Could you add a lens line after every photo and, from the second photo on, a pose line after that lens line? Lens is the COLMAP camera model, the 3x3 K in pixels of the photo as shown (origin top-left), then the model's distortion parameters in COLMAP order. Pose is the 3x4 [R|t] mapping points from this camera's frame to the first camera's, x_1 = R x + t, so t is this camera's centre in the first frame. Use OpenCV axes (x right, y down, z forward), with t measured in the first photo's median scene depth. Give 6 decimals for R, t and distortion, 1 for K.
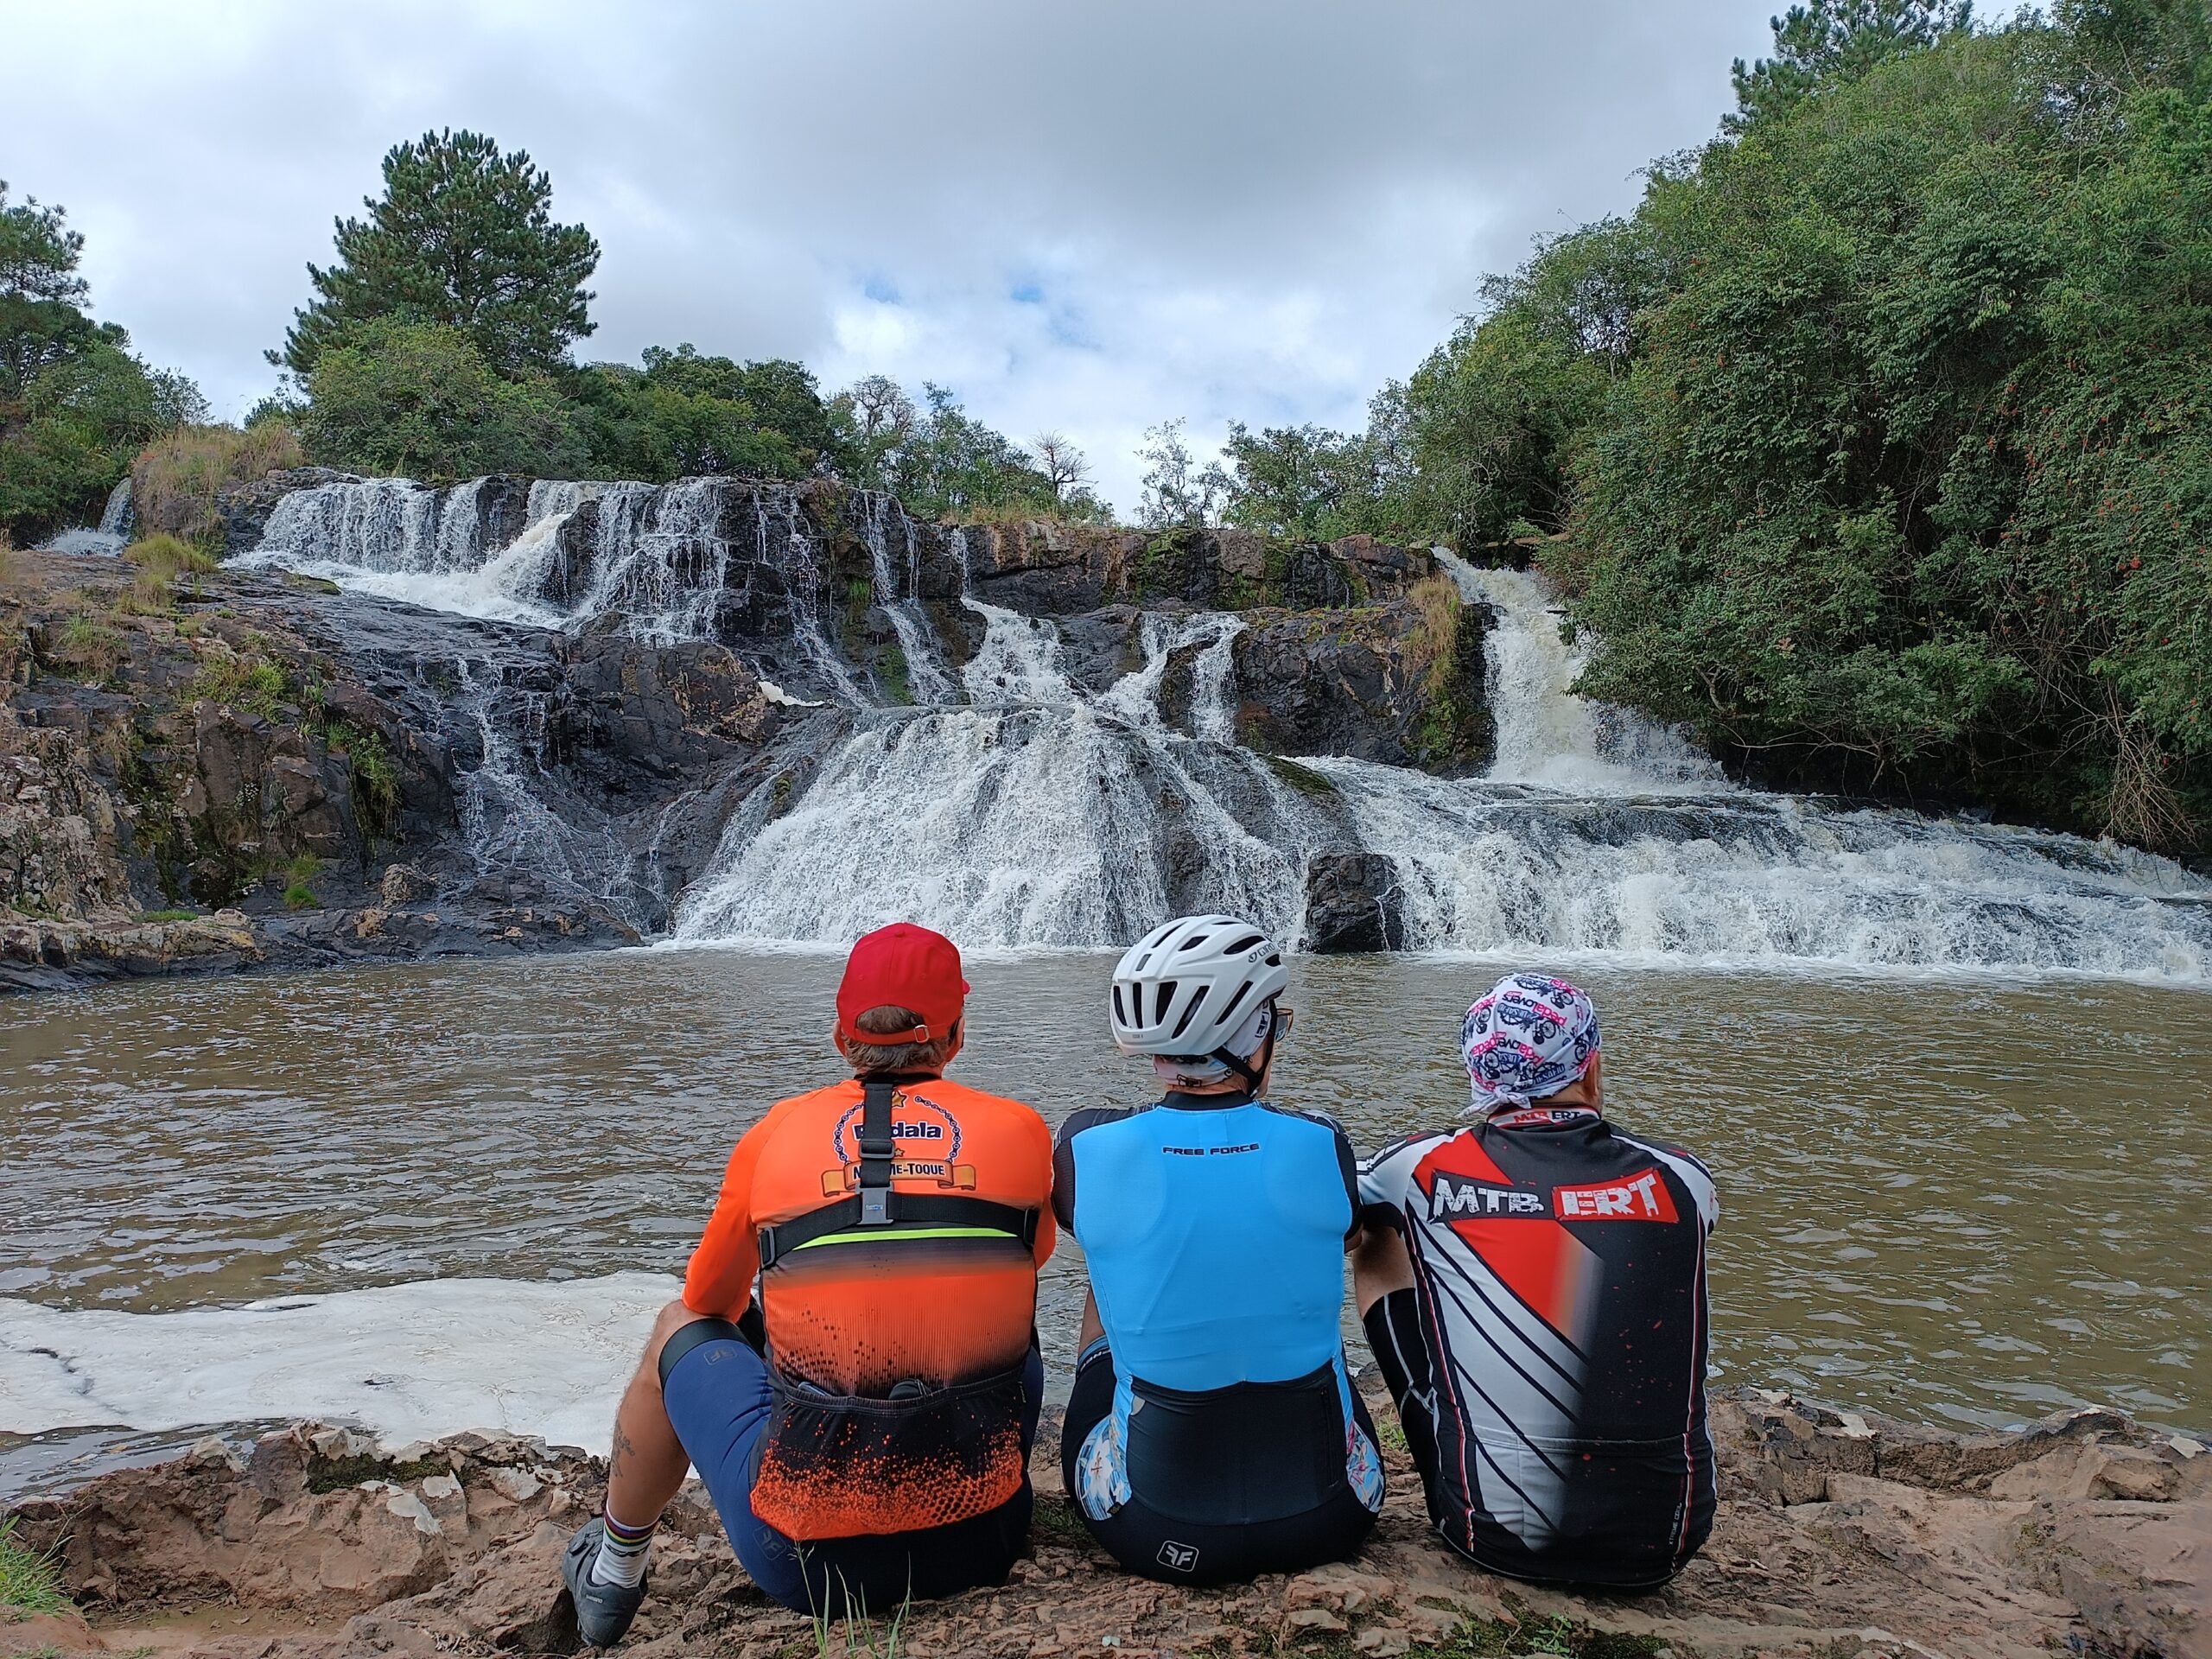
lens RADIAL K [[1556.8, 0, 1083.1], [0, 1556.8, 839.6], [0, 0, 1]] dist [0.025259, -0.006886]
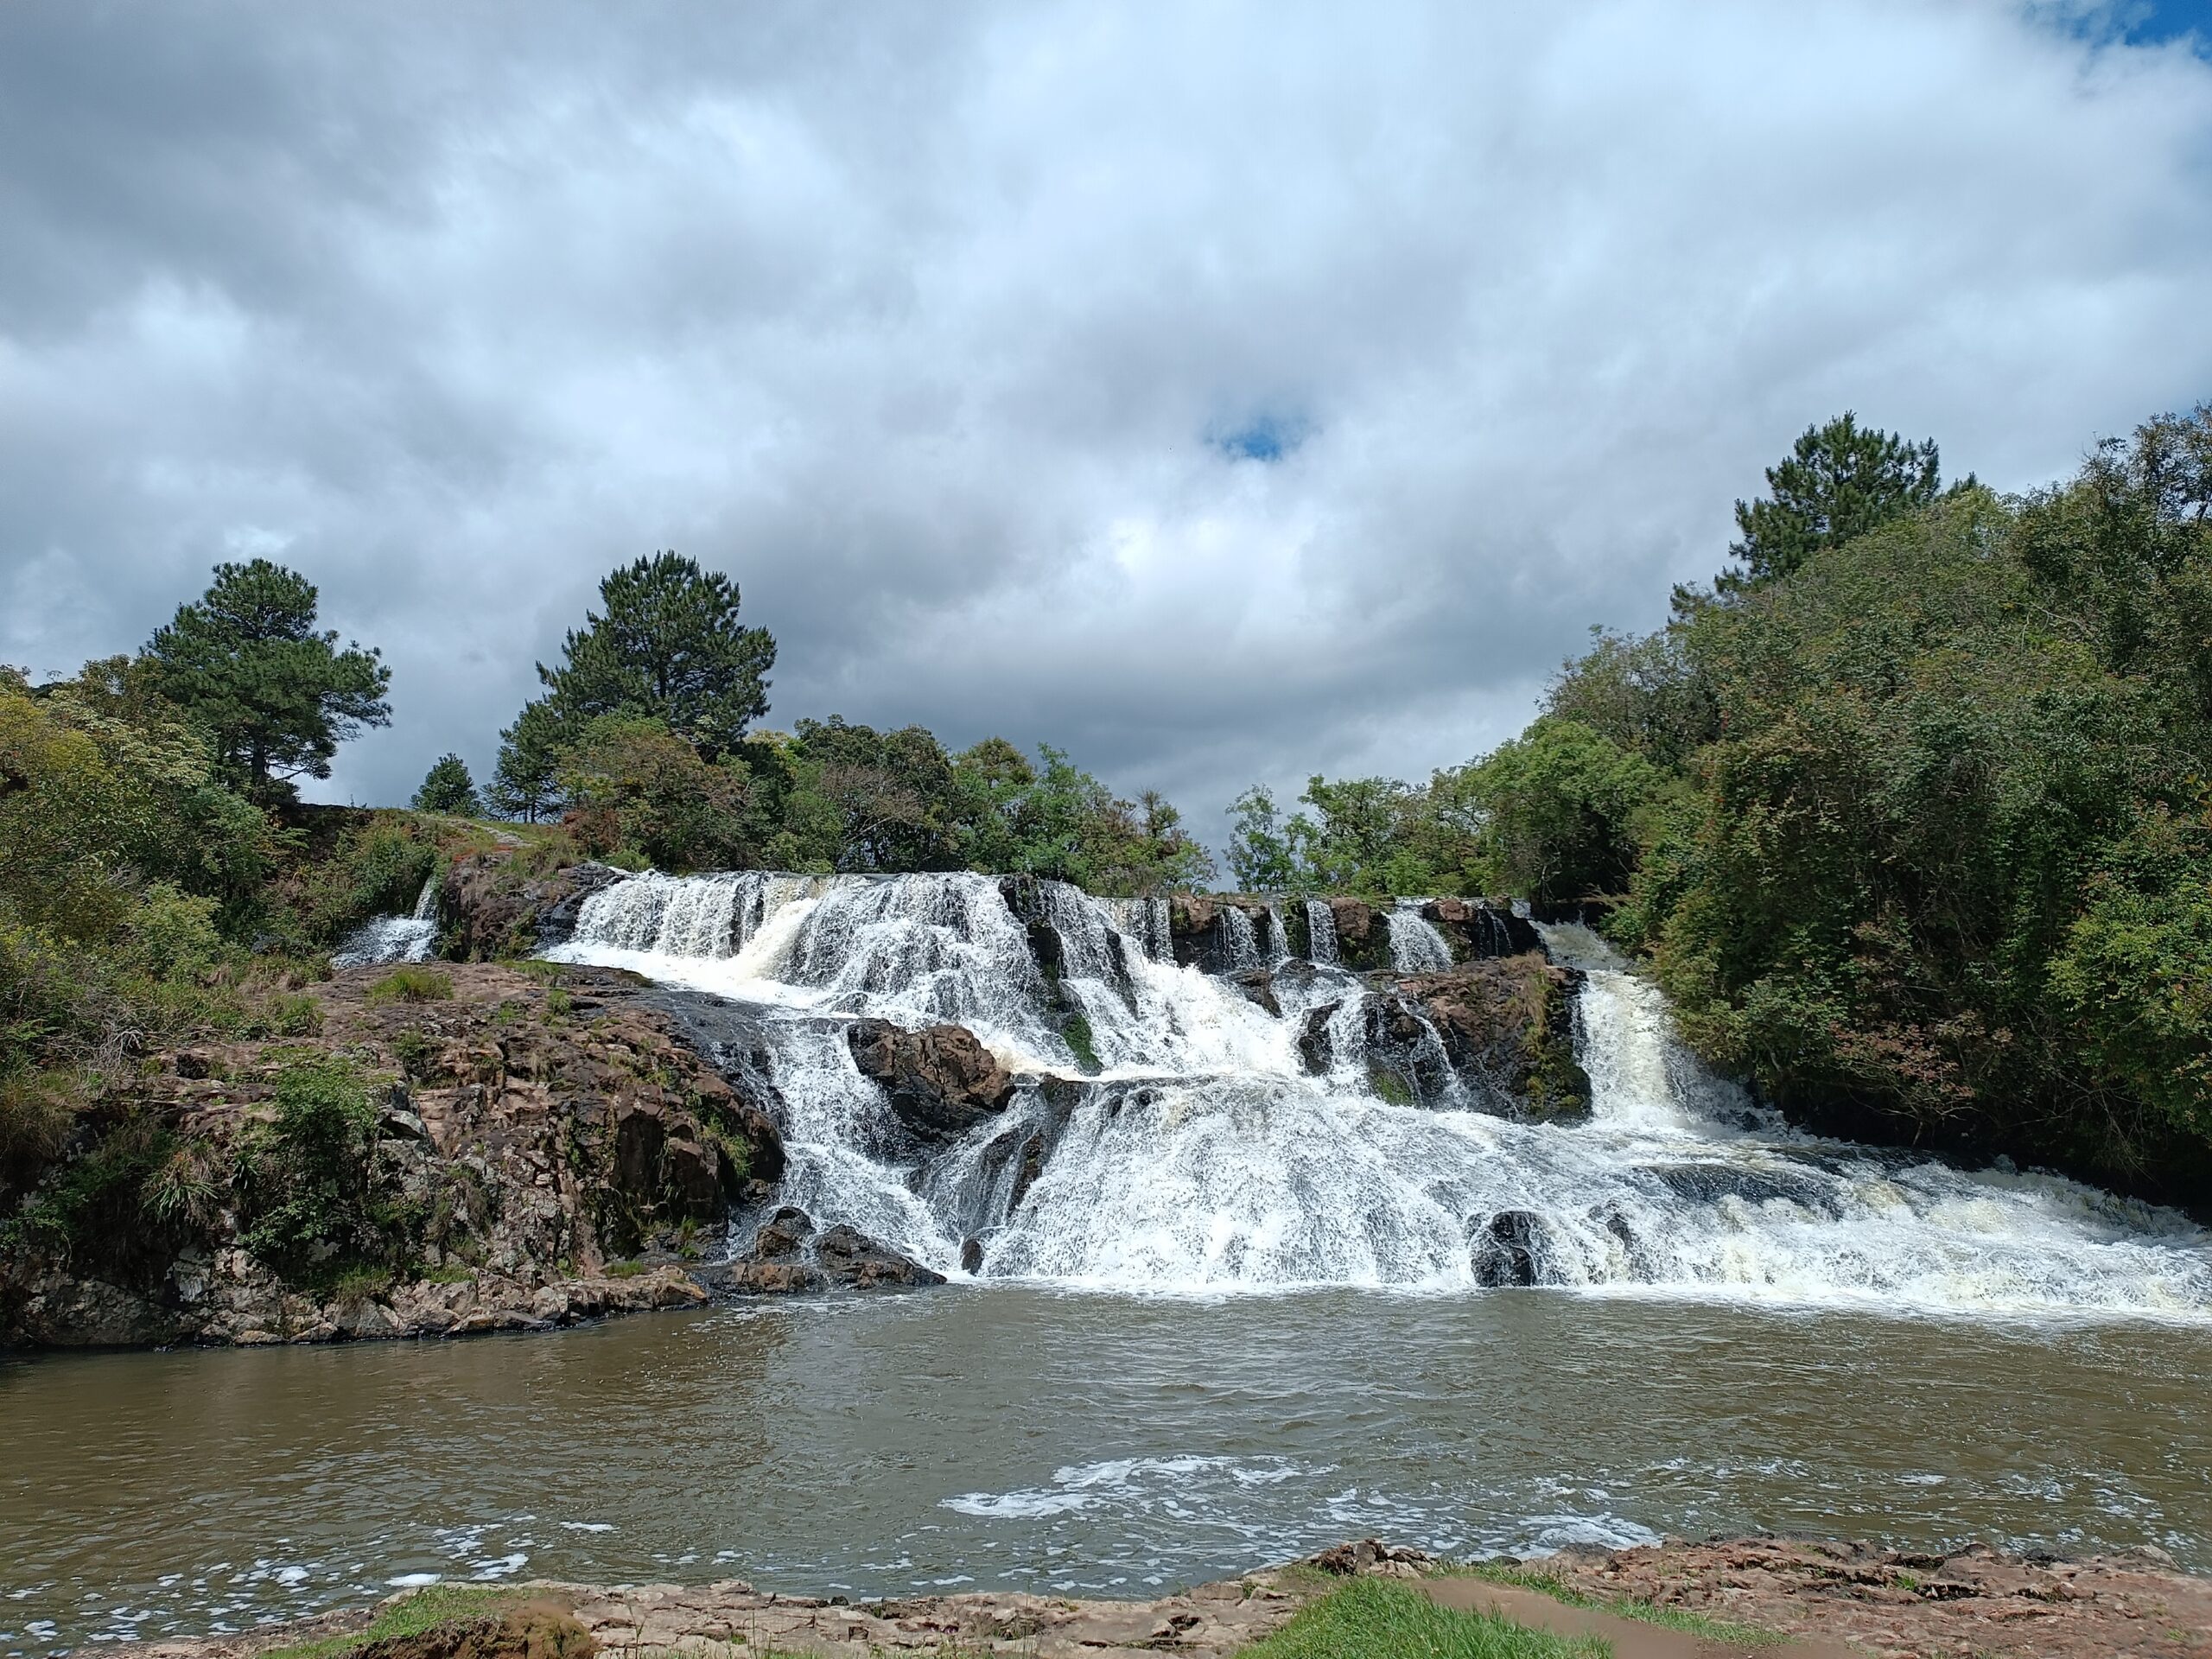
lens RADIAL K [[1556.8, 0, 1115.5], [0, 1556.8, 851.5], [0, 0, 1]] dist [0.025259, -0.006886]
pose [[0.999979, -0.006024, -0.002436, -0.061051], [0.005503, 0.984463, -0.175504, -0.024917], [0.003456, 0.175487, 0.984476, -0.134566]]
